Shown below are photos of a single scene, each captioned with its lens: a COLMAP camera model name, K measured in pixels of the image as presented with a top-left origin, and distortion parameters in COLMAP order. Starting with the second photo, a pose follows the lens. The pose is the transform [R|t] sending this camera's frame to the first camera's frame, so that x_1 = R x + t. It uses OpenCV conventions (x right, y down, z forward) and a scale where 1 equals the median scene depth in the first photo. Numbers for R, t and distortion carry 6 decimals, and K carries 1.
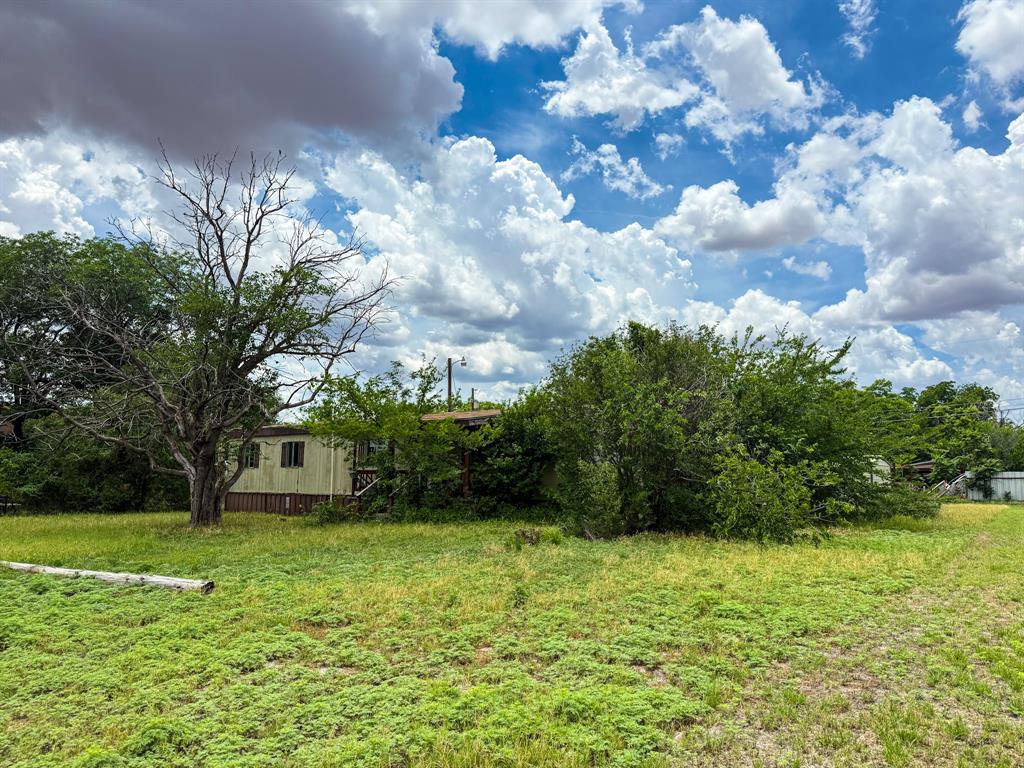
lens RADIAL K [[721.2, 0, 512.0], [0, 721.2, 384.0], [0, 0, 1]] dist [0.005248, 0.001247]
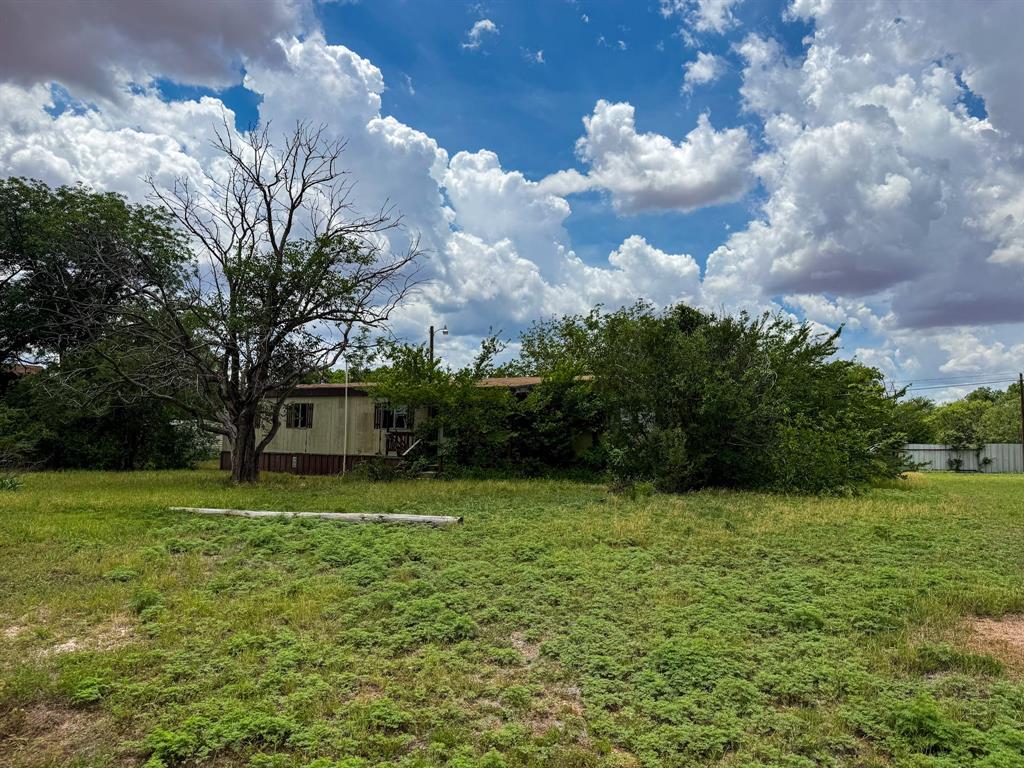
lens RADIAL K [[715.3, 0, 511.9], [0, 715.3, 403.9], [0, 0, 1]] dist [0.004329, 0.000625]
pose [[0.991875, 0.022857, 0.125142, -0.166068], [-0.031960, 0.996948, 0.071229, -0.002375], [-0.123132, -0.074650, 0.989579, -0.061422]]
